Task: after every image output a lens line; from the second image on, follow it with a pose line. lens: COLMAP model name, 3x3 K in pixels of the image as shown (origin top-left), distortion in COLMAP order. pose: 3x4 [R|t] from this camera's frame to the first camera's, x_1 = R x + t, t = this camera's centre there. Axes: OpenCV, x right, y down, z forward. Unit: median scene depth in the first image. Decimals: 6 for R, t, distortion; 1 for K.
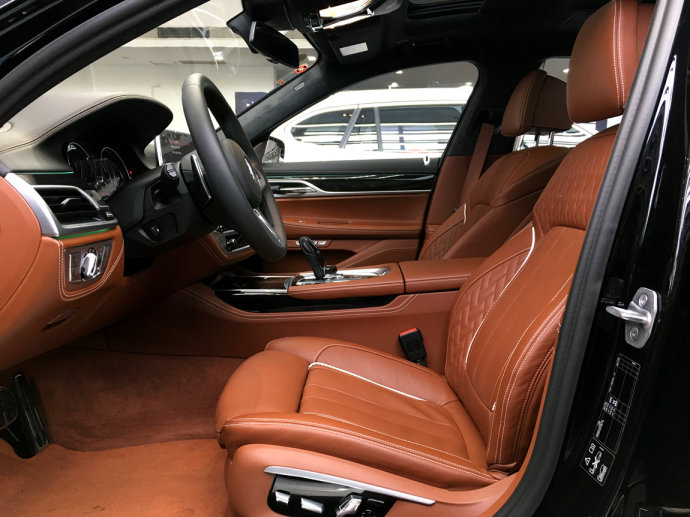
lens RADIAL K [[593.8, 0, 345.0], [0, 593.8, 258.5], [0, 0, 1]] dist [0.004960, -0.003982]
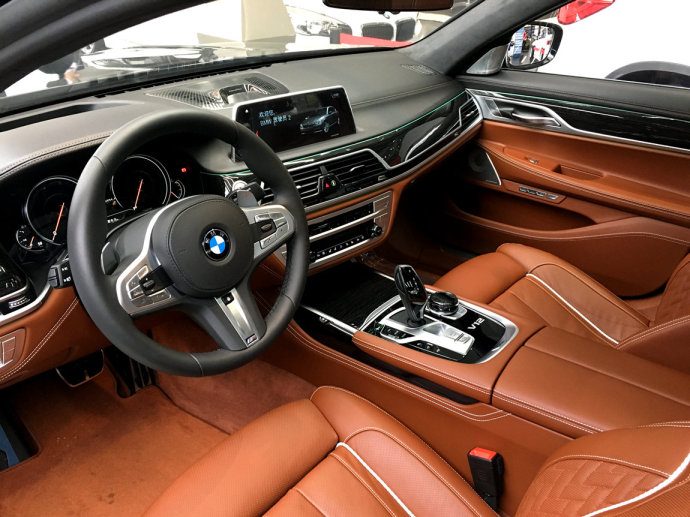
lens RADIAL K [[593.8, 0, 345.0], [0, 593.8, 258.5], [0, 0, 1]] dist [0.004960, -0.003982]
pose [[0.794421, 0.294368, -0.531266, 0.175800], [-0.104333, 0.927839, 0.358091, -0.198627], [0.598340, -0.229046, 0.767807, 0.273876]]
